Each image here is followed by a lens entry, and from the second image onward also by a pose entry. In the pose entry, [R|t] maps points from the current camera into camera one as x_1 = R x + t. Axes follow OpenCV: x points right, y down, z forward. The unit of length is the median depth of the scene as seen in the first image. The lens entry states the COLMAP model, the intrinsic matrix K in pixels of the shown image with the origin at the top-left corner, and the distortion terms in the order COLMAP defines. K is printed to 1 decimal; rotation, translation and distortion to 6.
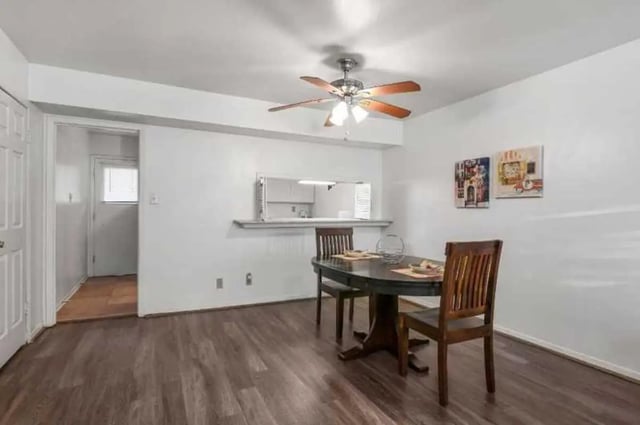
lens RADIAL K [[337.8, 0, 315.6], [0, 337.8, 213.0], [0, 0, 1]] dist [-0.001343, -0.000242]
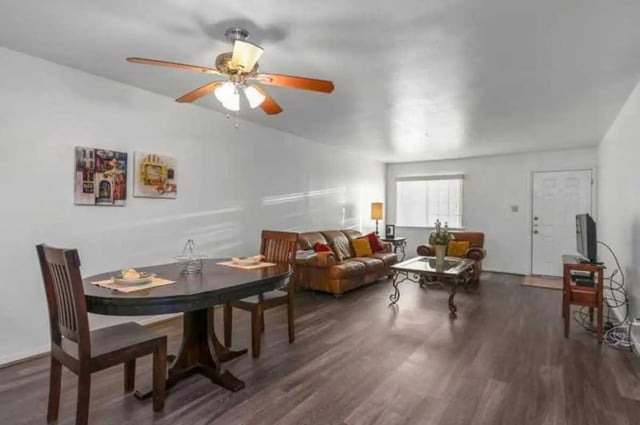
lens RADIAL K [[337.8, 0, 318.3], [0, 337.8, 208.7], [0, 0, 1]] dist [-0.001343, -0.000242]
pose [[-0.481992, 0.006261, 0.876153, -0.592582], [0.001057, 0.999978, -0.006565, -0.001424], [-0.876175, -0.002239, -0.481988, 0.981690]]
